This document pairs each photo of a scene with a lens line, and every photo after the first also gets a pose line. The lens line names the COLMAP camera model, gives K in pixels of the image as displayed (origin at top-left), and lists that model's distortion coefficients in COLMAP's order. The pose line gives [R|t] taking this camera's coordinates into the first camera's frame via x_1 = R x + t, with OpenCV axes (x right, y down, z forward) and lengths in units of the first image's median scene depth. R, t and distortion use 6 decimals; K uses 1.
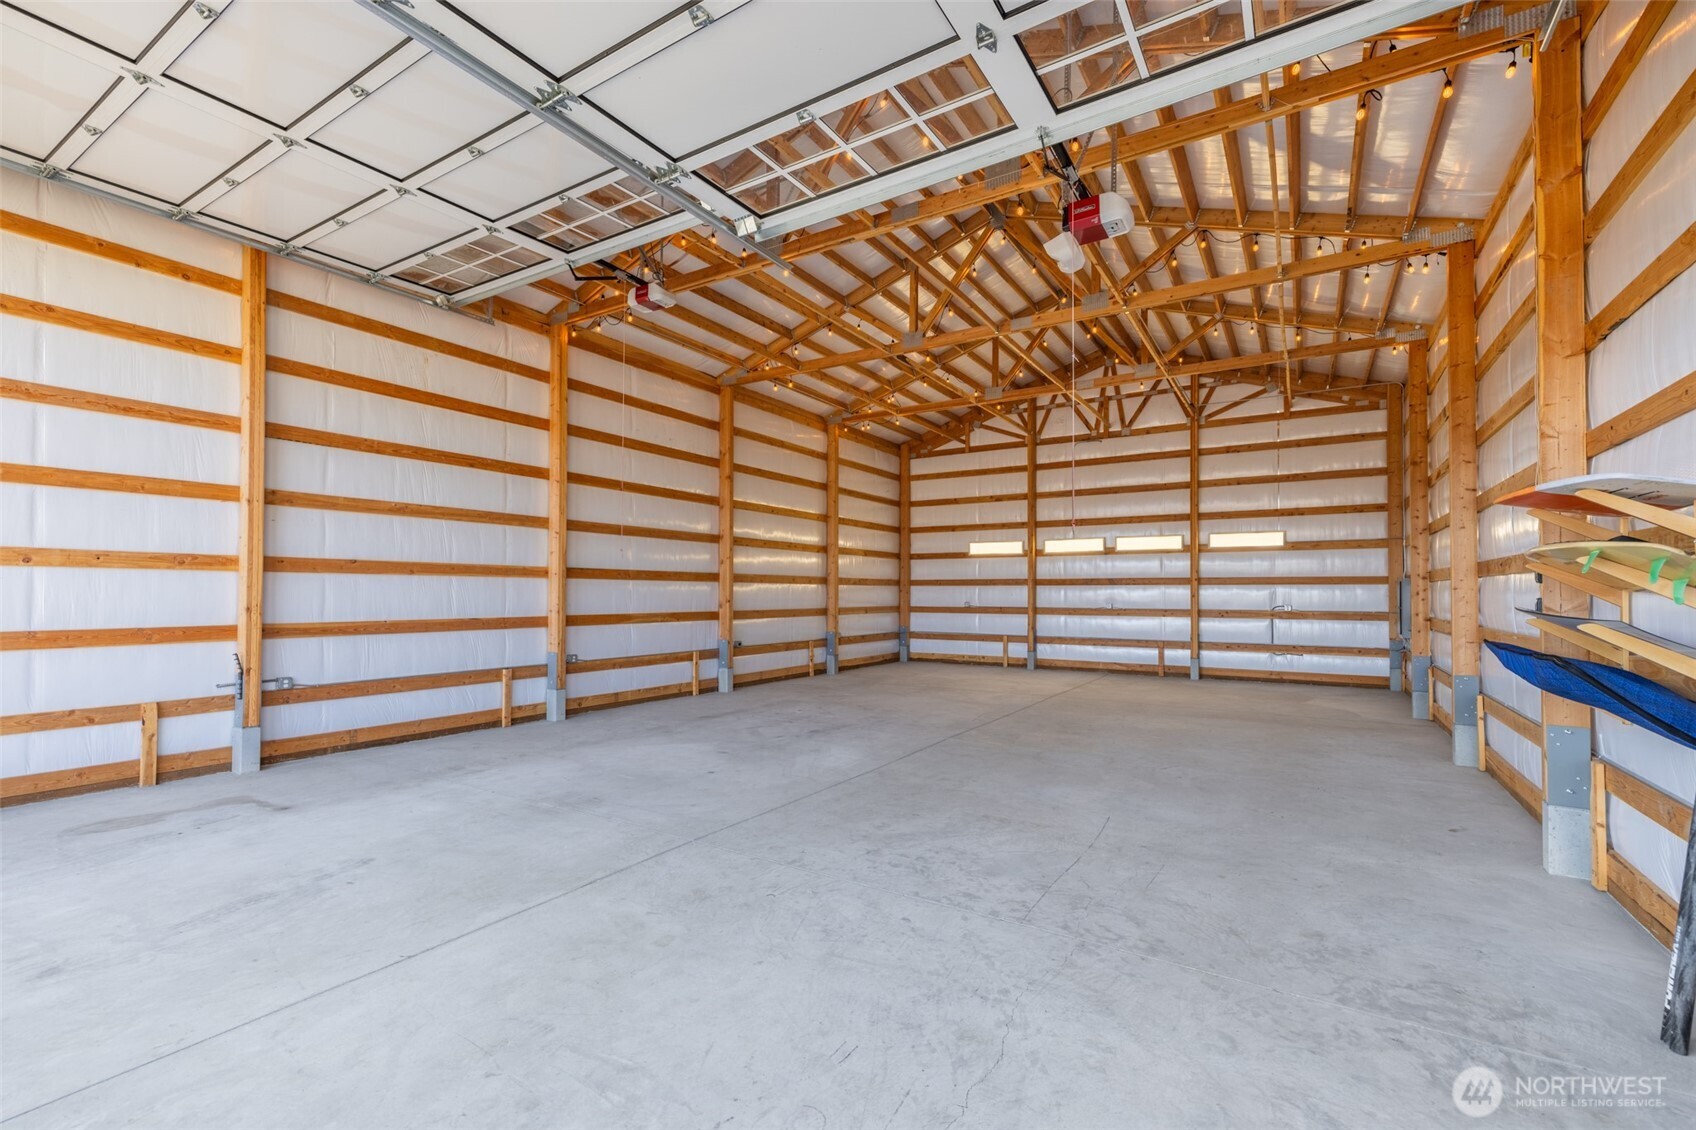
lens RADIAL K [[734.1, 0, 841.5], [0, 734.1, 572.7], [0, 0, 1]] dist [0.001225, 0.000379]
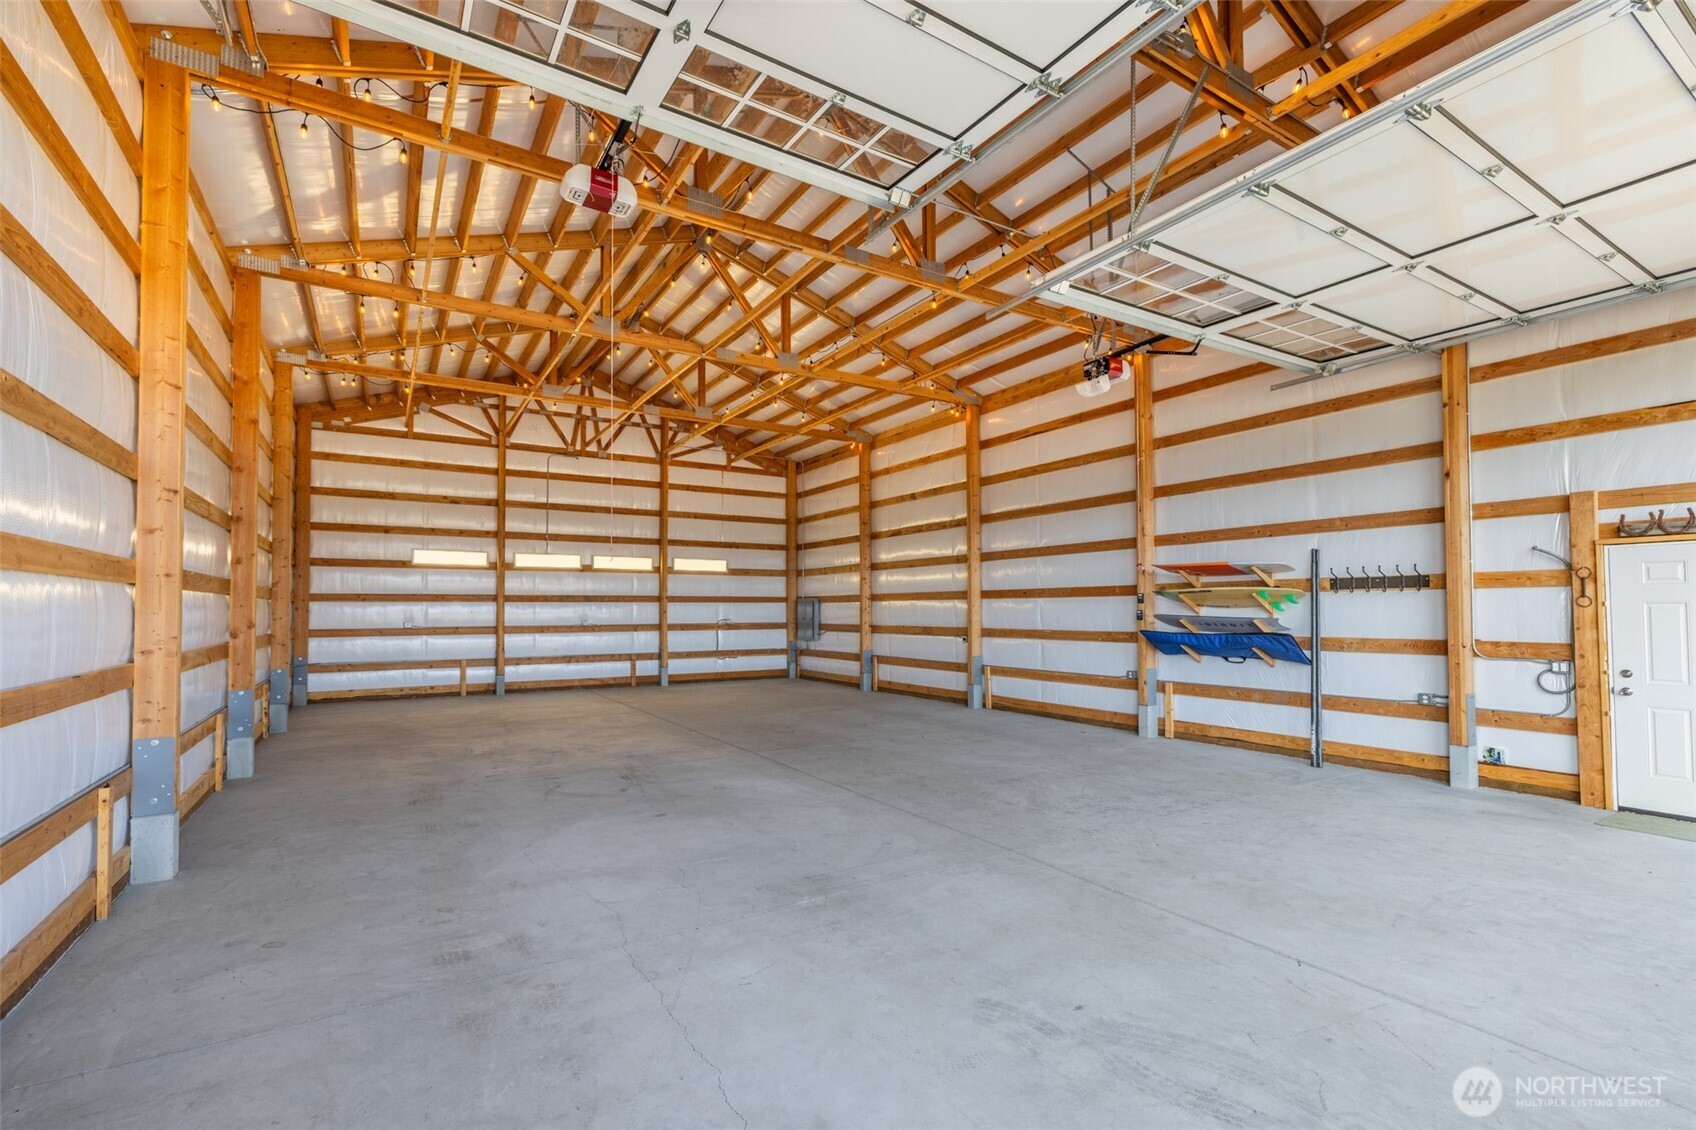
lens RADIAL K [[734.1, 0, 841.5], [0, 734.1, 572.7], [0, 0, 1]] dist [0.001225, 0.000379]
pose [[0.445895, 0.040239, 0.894180, -0.531843], [-0.018947, 0.999189, -0.035516, 0.008068], [-0.894885, -0.001106, 0.446296, 0.327000]]
